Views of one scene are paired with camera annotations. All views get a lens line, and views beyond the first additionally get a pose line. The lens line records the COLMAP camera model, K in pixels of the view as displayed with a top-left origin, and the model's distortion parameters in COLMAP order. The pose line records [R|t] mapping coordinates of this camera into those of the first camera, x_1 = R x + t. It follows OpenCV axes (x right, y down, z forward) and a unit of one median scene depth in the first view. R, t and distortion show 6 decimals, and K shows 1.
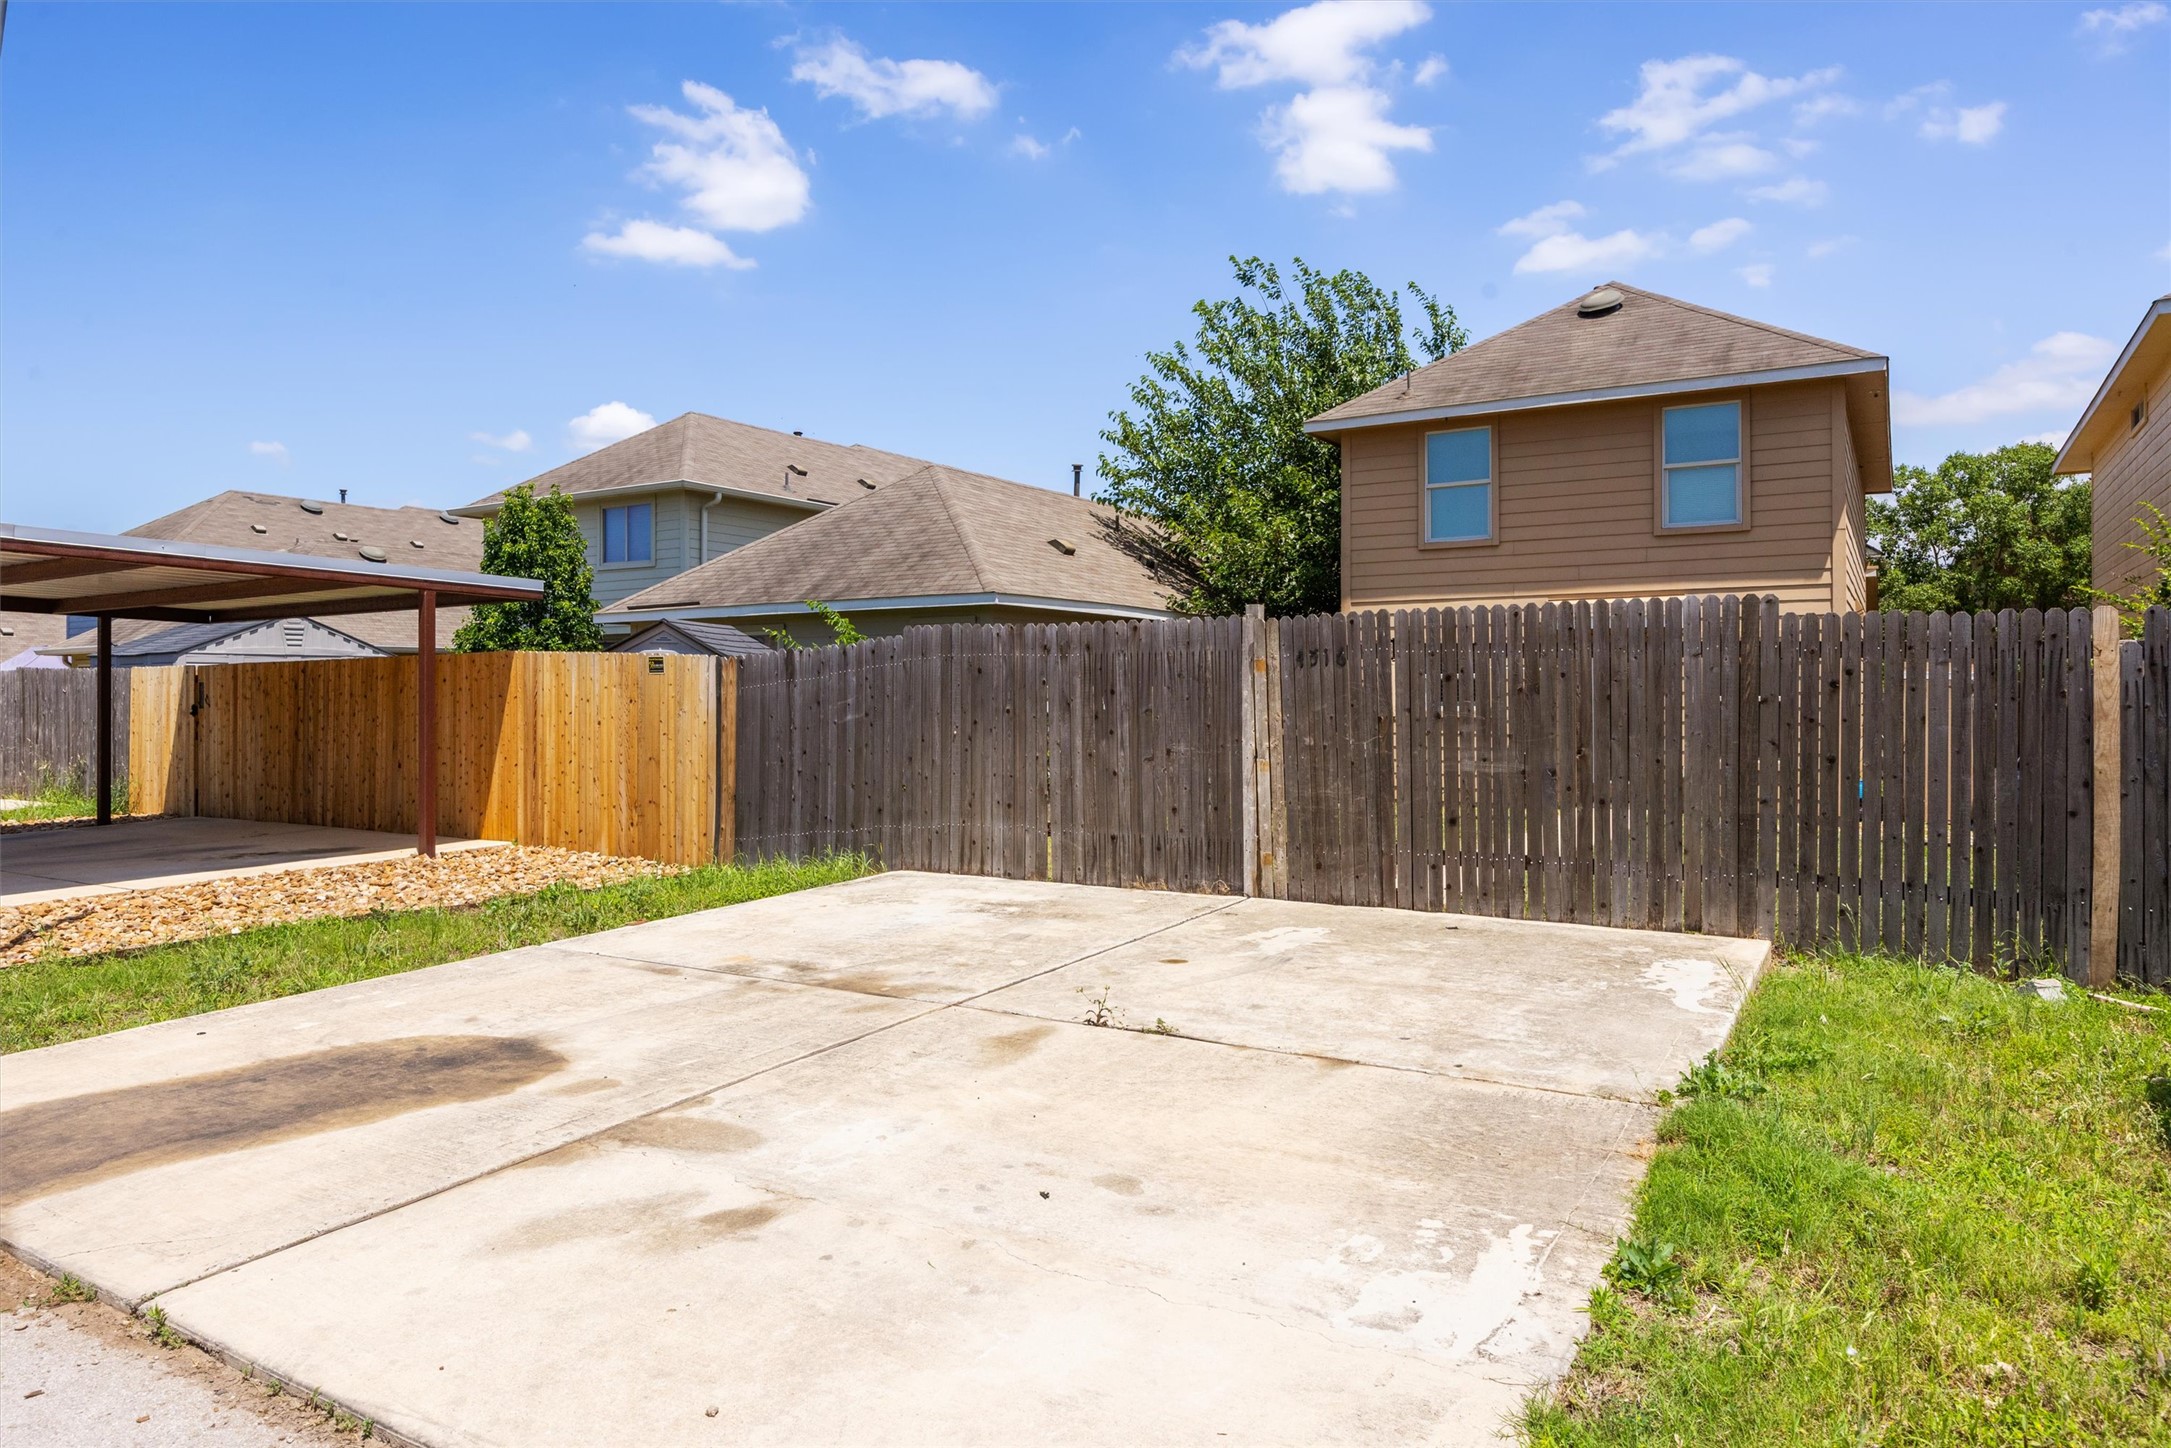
lens RADIAL K [[1223.1, 0, 1085.5], [0, 1223.1, 724.0], [0, 0, 1]] dist [0.001715, 0.000193]
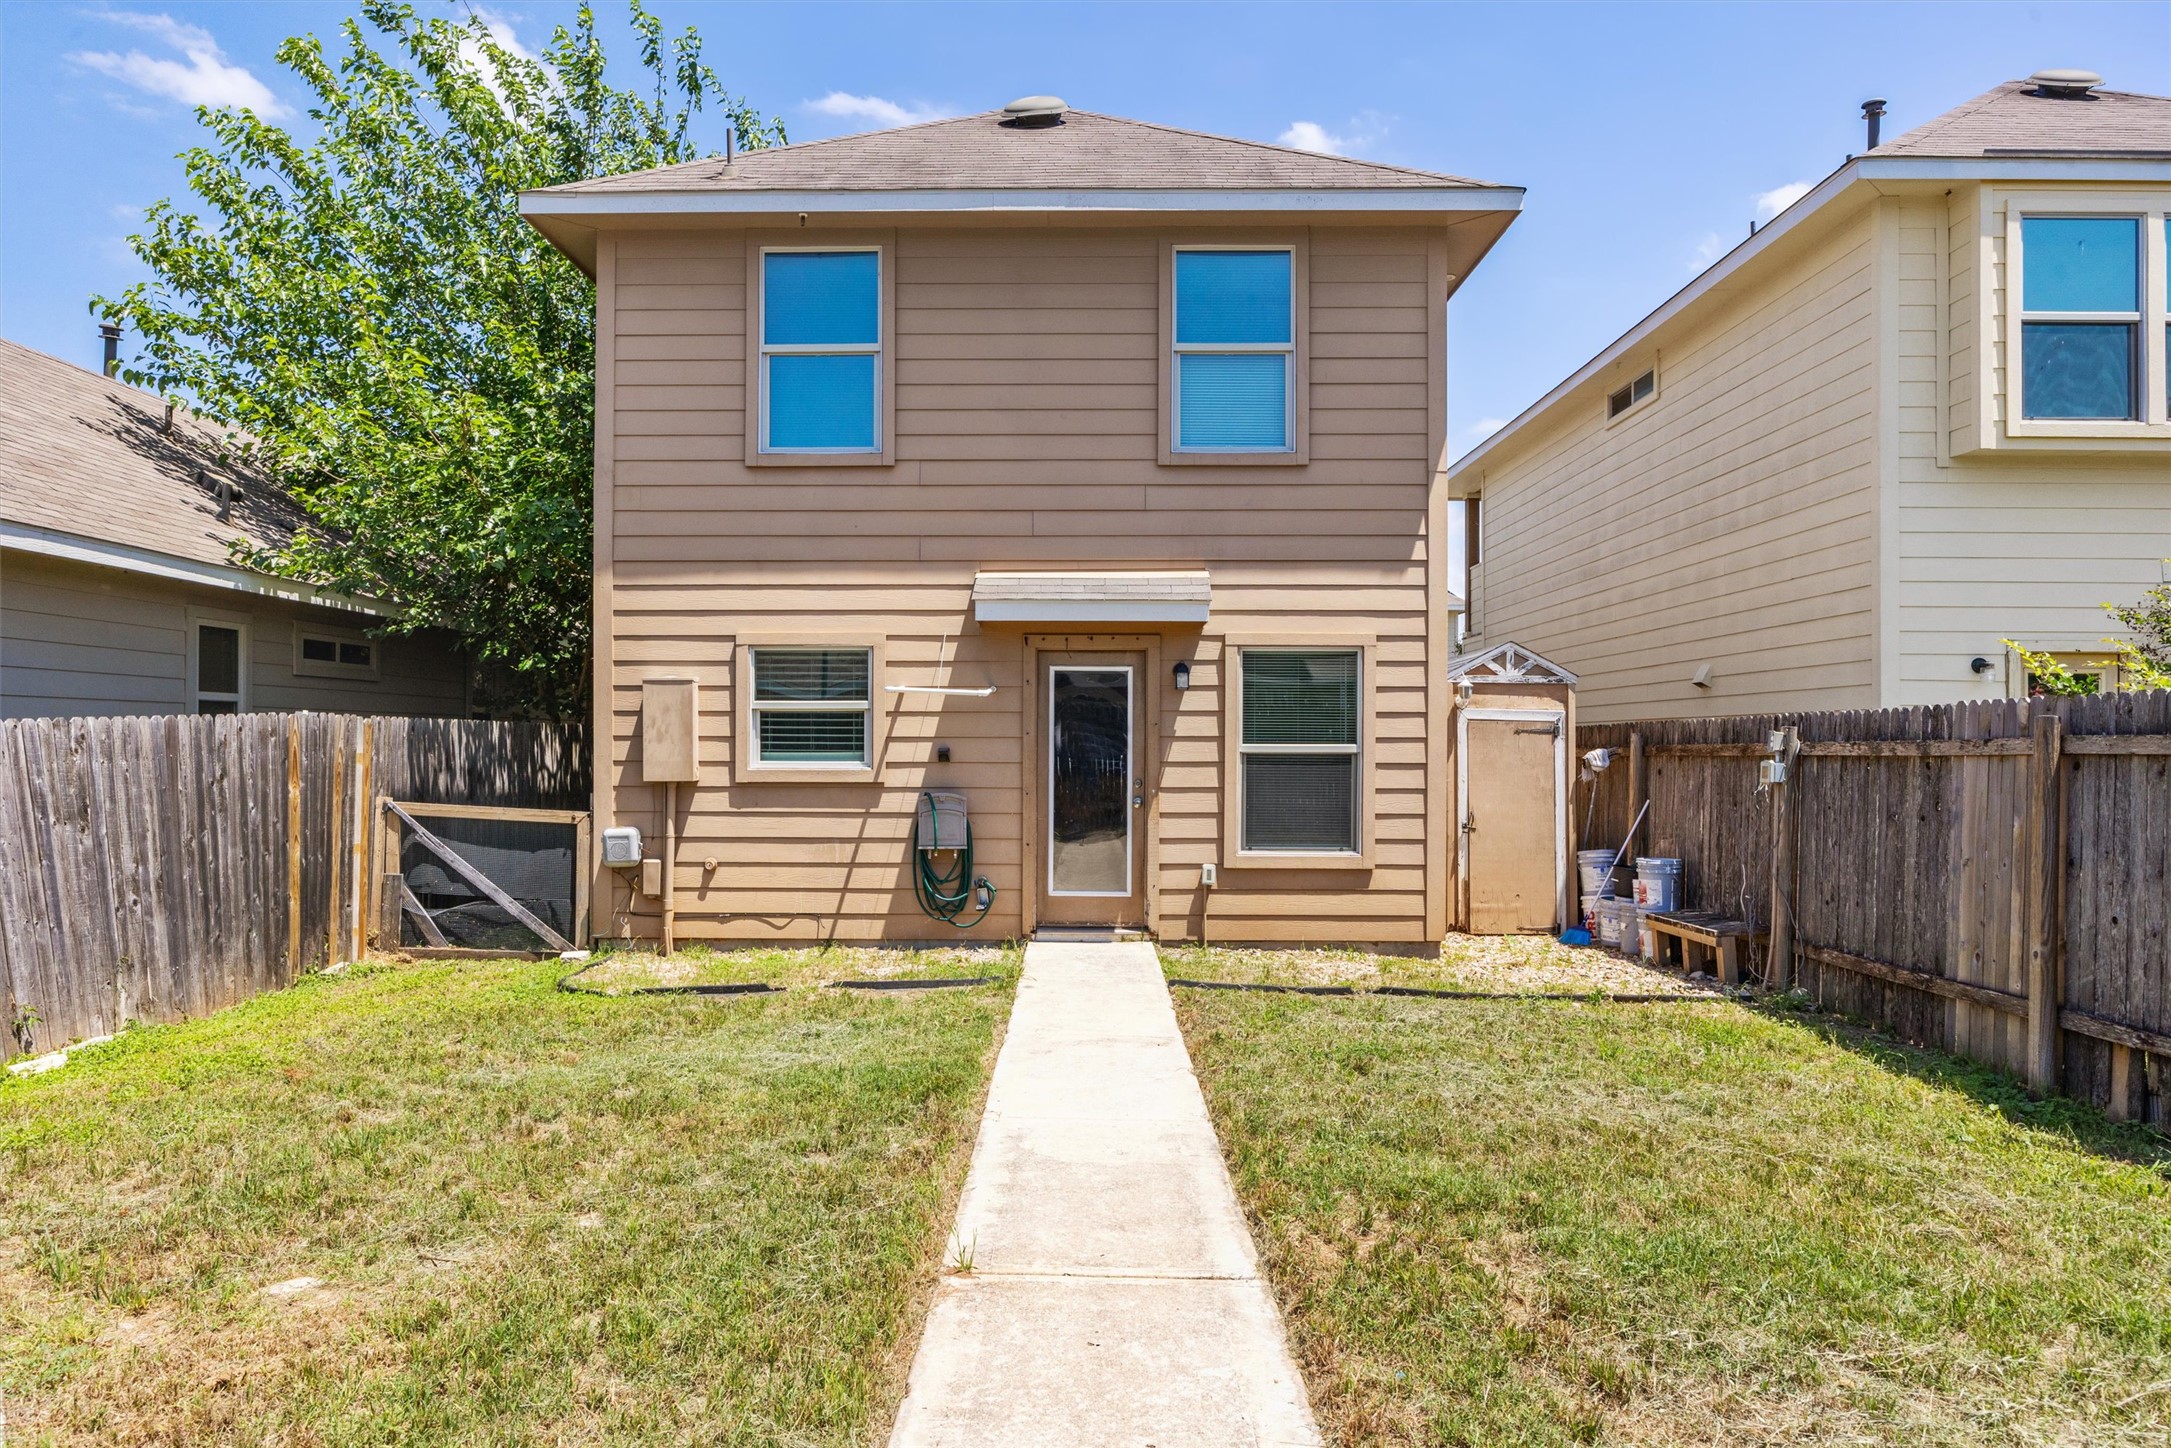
lens RADIAL K [[1223.1, 0, 1085.5], [0, 1223.1, 724.0], [0, 0, 1]] dist [0.001715, 0.000193]
pose [[0.834329, 0.010164, 0.551173, 0.100768], [0.009382, 0.999423, -0.032631, -0.010409], [-0.551187, 0.032396, 0.833752, 0.467950]]
